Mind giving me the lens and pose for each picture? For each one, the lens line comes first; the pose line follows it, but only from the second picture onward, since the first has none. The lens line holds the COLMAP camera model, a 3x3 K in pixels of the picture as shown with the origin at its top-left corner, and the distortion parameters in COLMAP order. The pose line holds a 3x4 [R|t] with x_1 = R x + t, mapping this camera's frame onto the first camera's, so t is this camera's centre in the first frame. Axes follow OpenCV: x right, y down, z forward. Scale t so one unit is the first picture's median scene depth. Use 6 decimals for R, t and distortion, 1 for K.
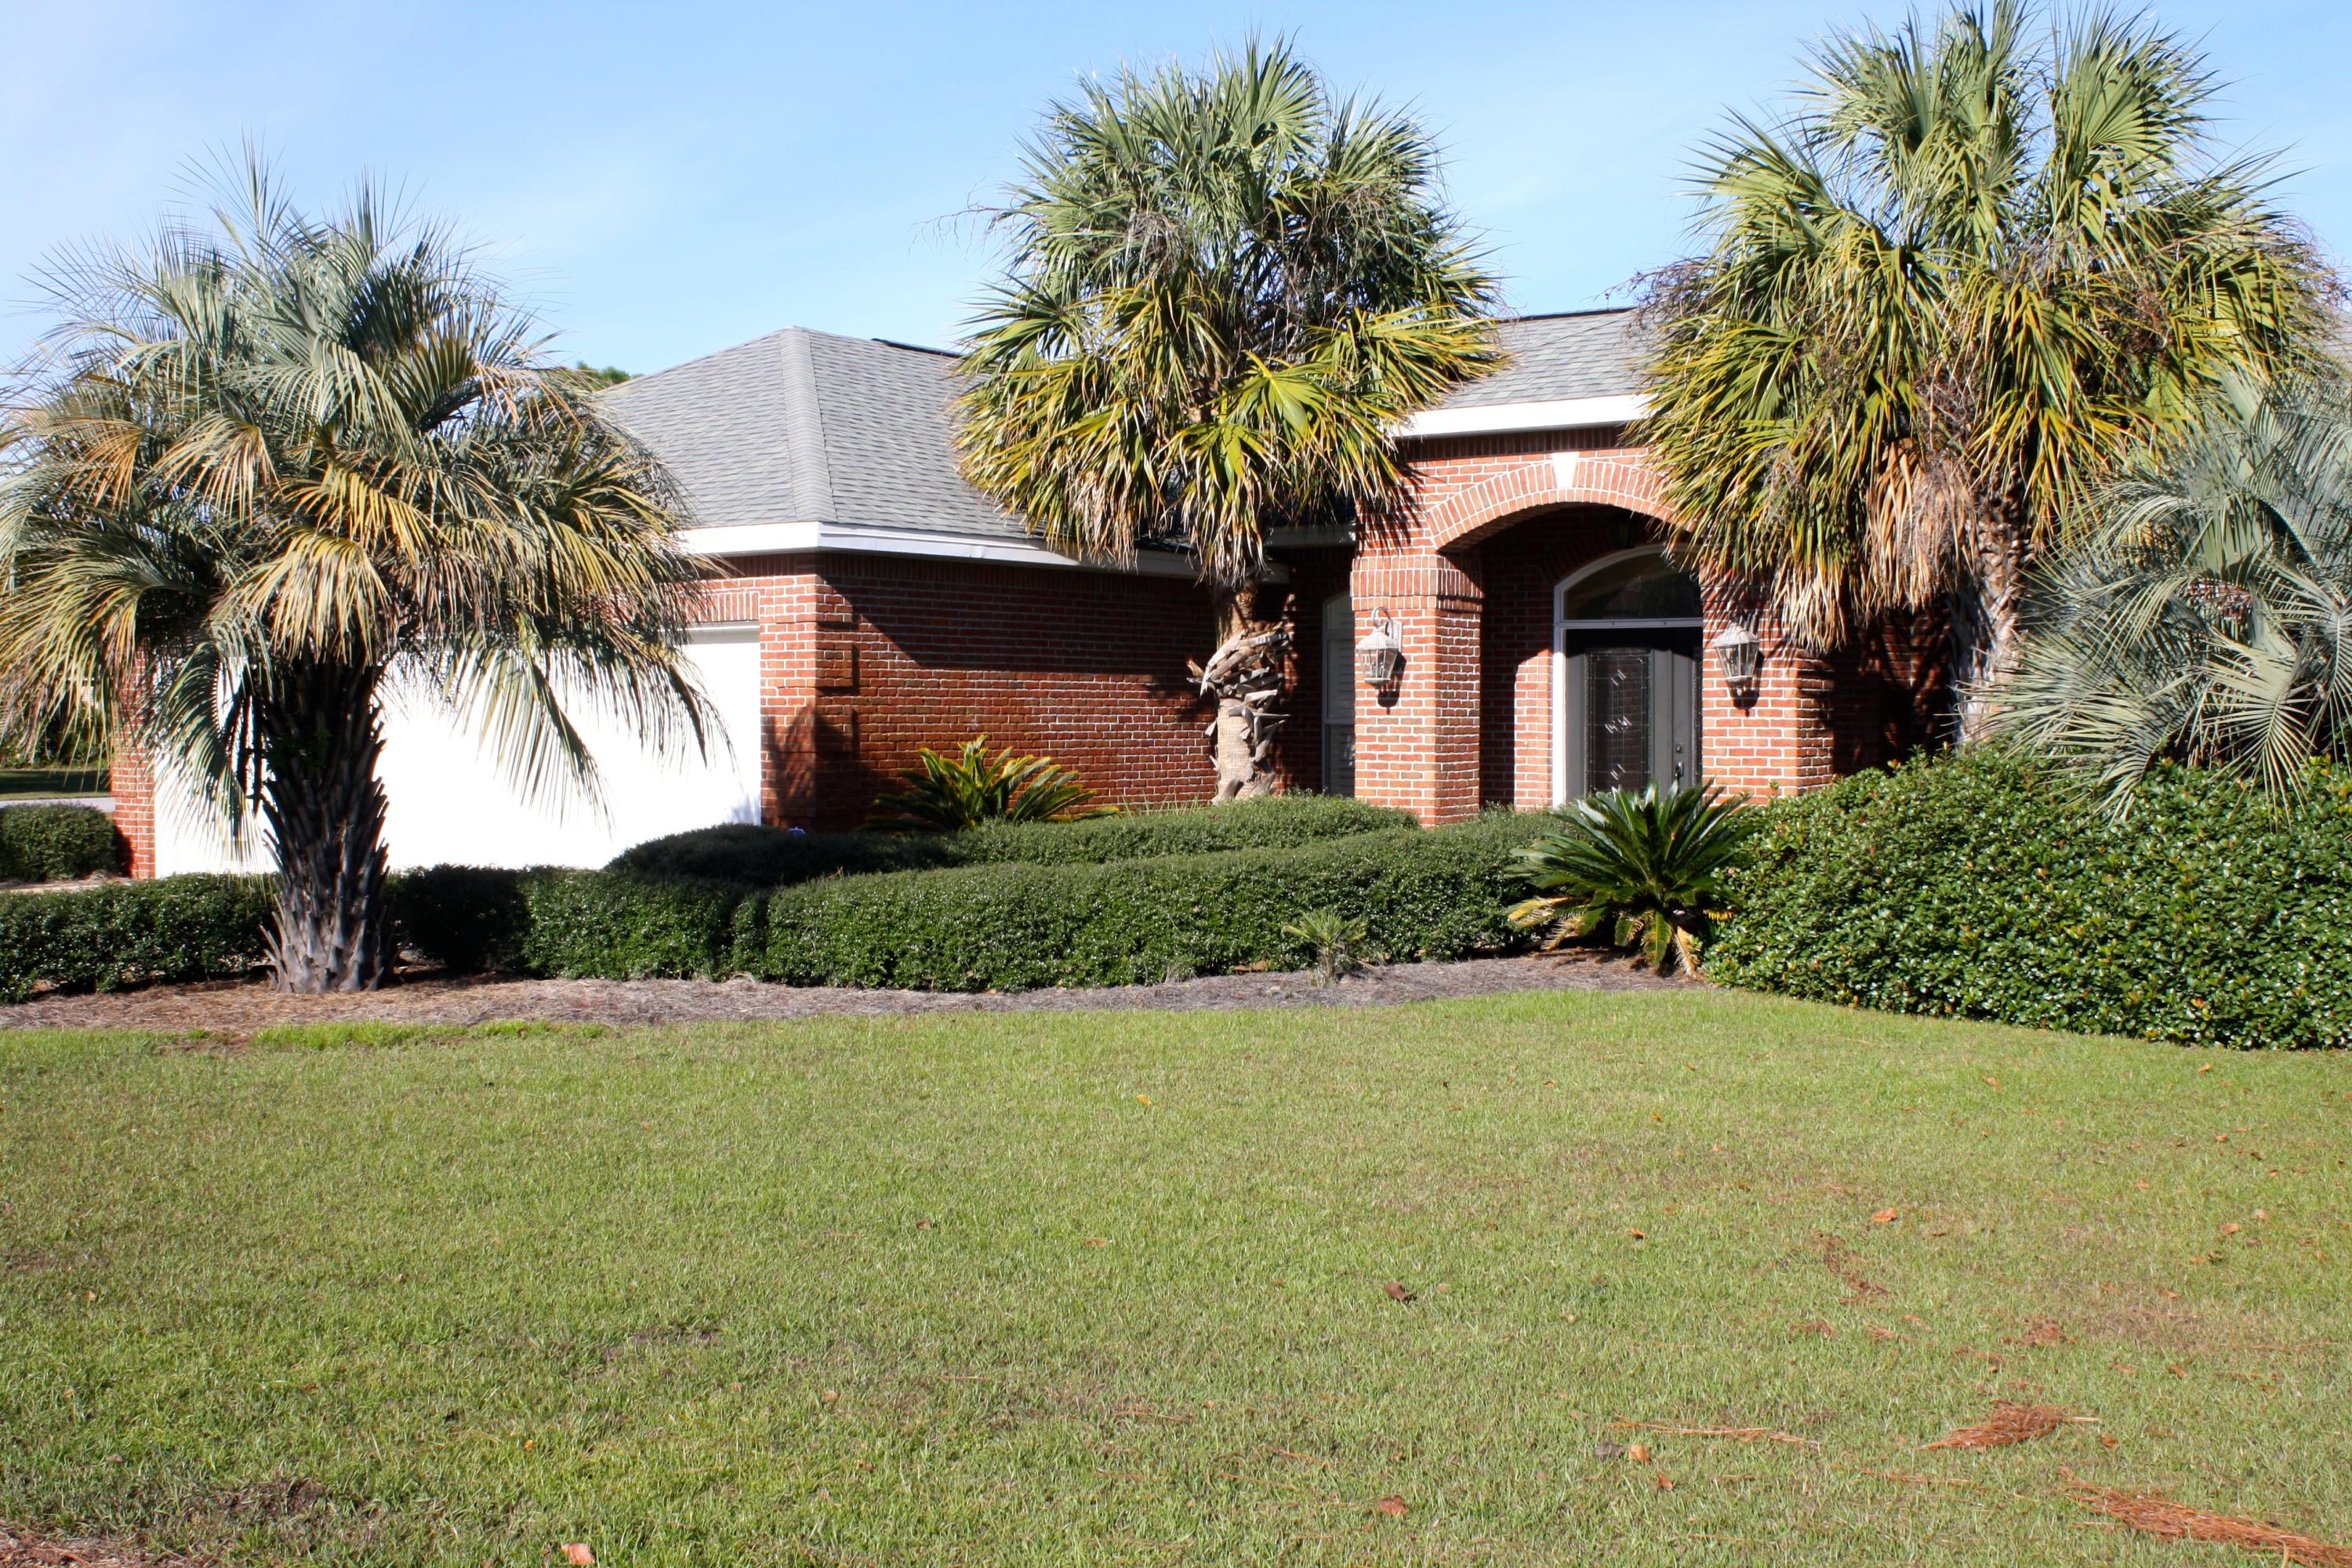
lens RADIAL K [[2544.3, 0, 1162.9], [0, 2544.3, 778.3], [0, 0, 1]] dist [-0.081122, 0.000000]
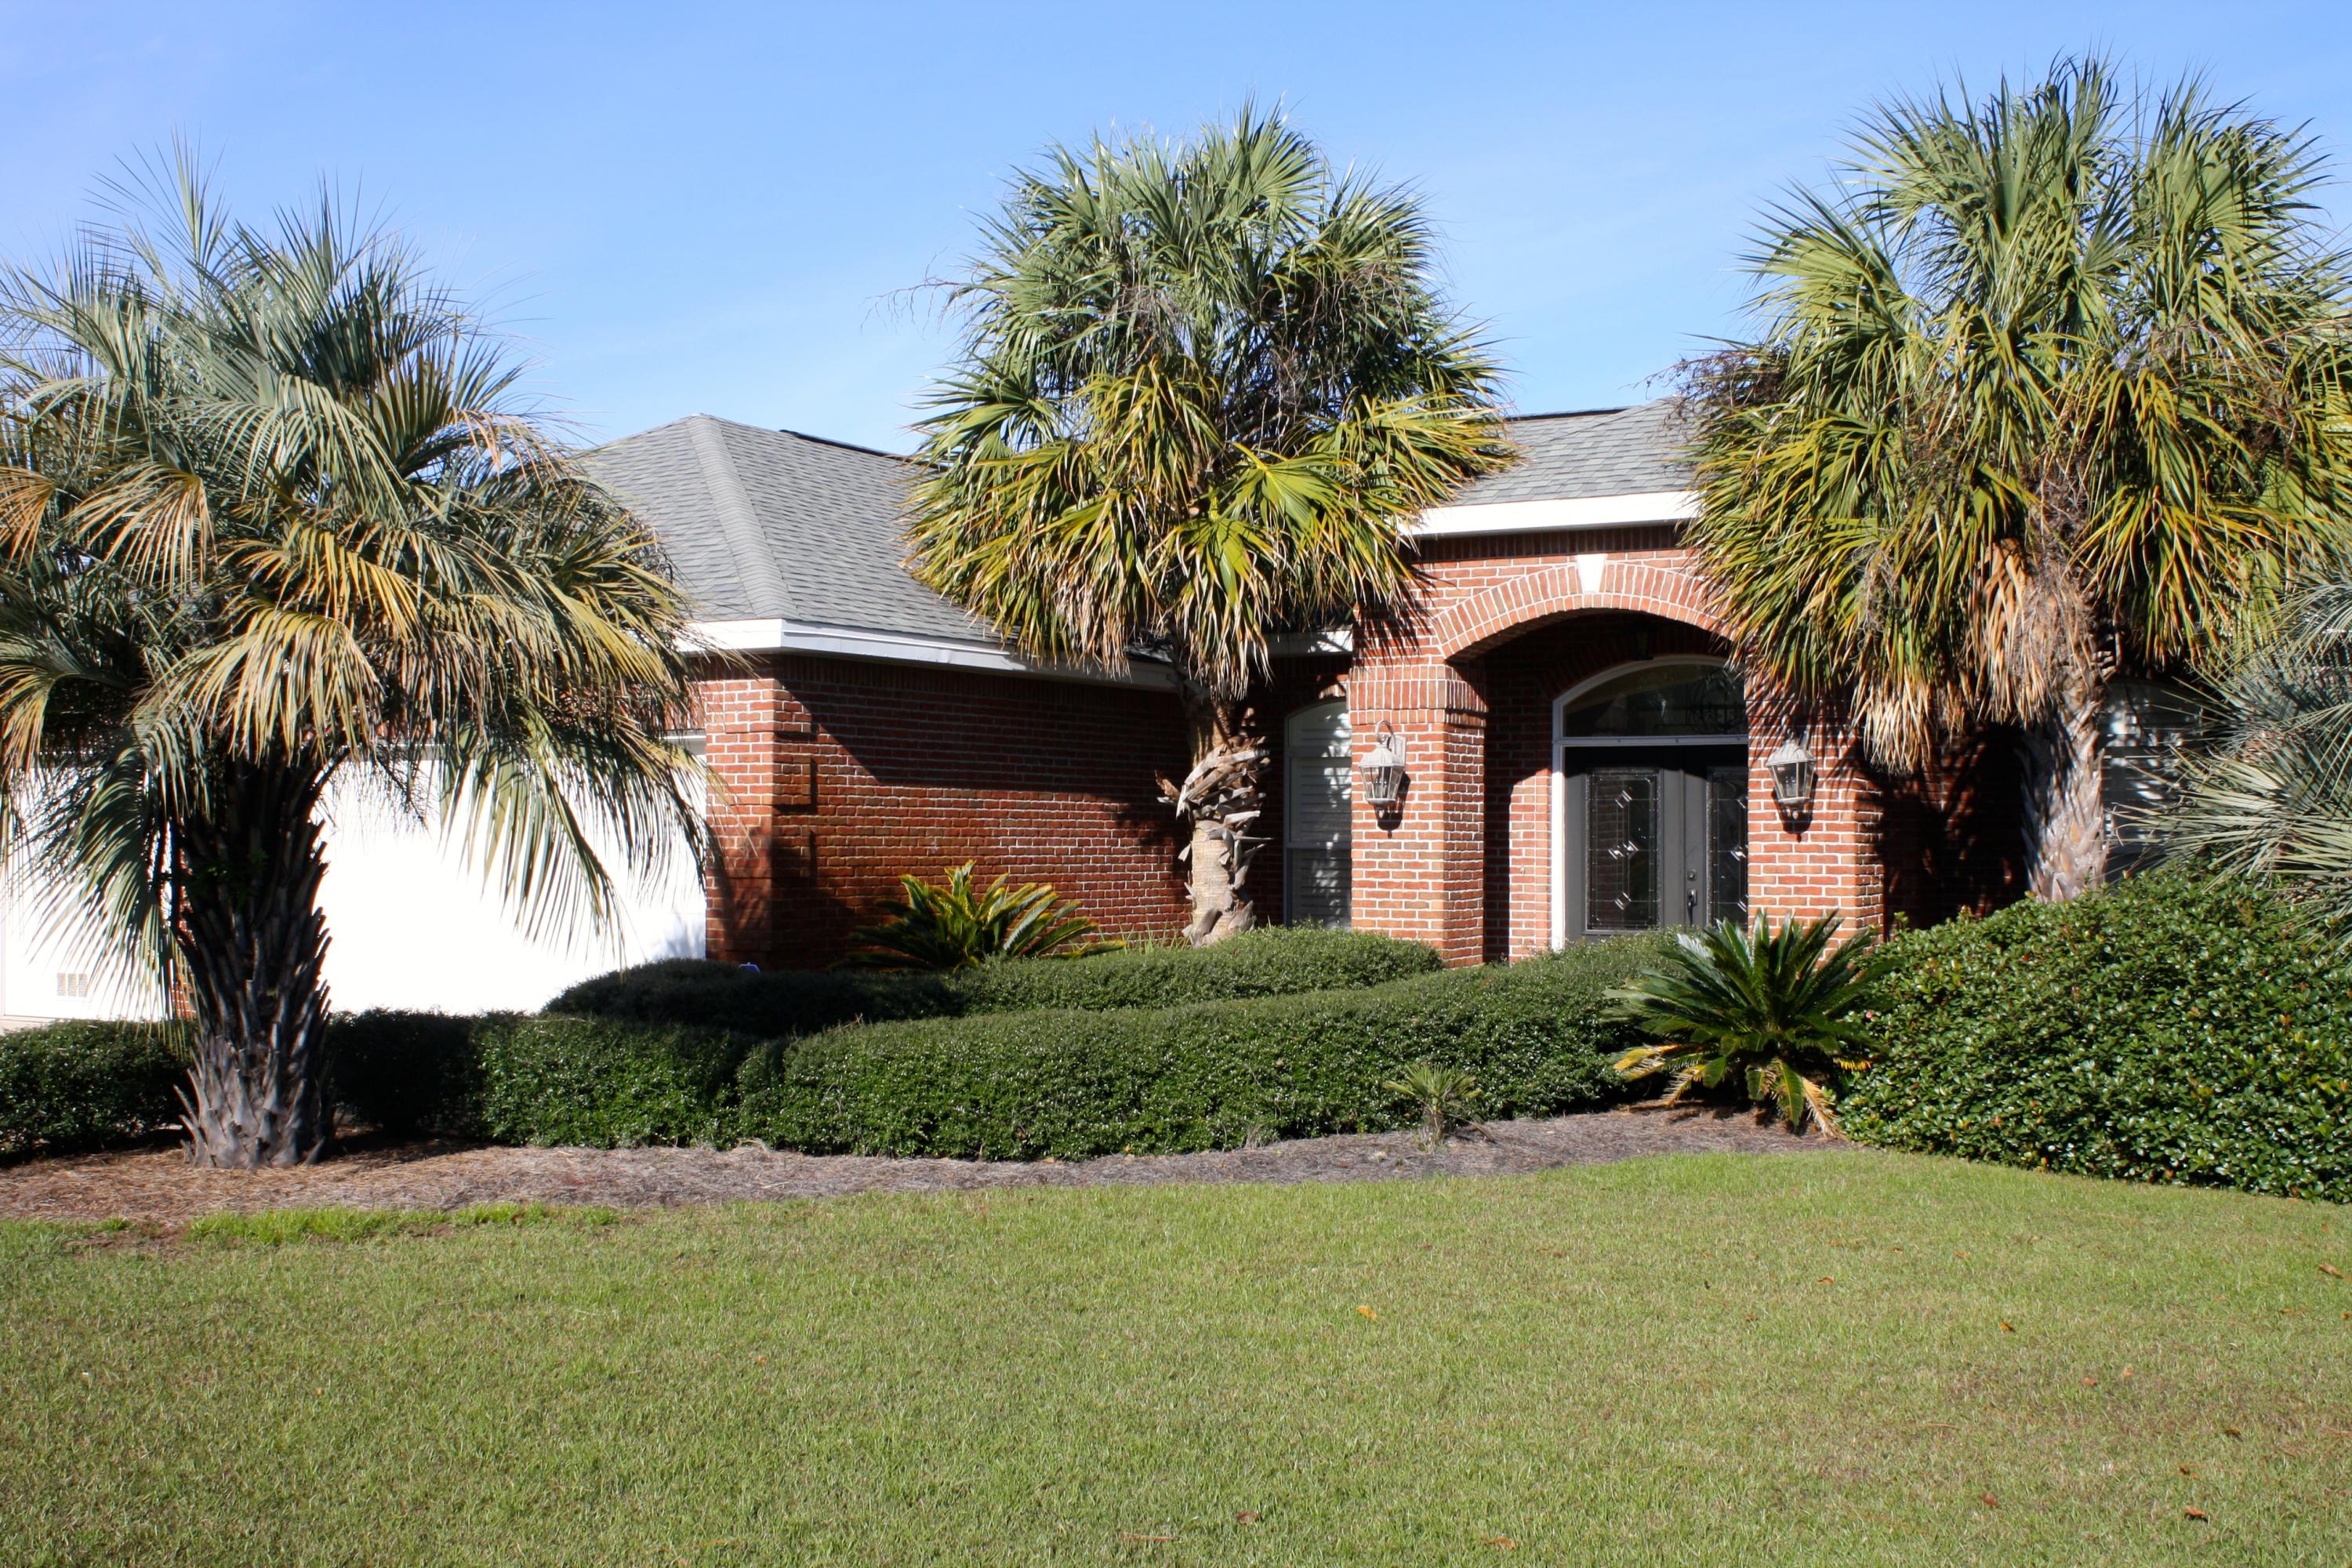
lens RADIAL K [[2544.3, 0, 1189.6], [0, 2544.3, 795.7], [0, 0, 1]] dist [-0.081122, 0.000000]
pose [[0.995887, 0.005471, 0.090439, -0.085067], [-0.001681, 0.999119, -0.041925, -0.002469], [-0.090588, 0.041601, 0.995019, 0.120771]]
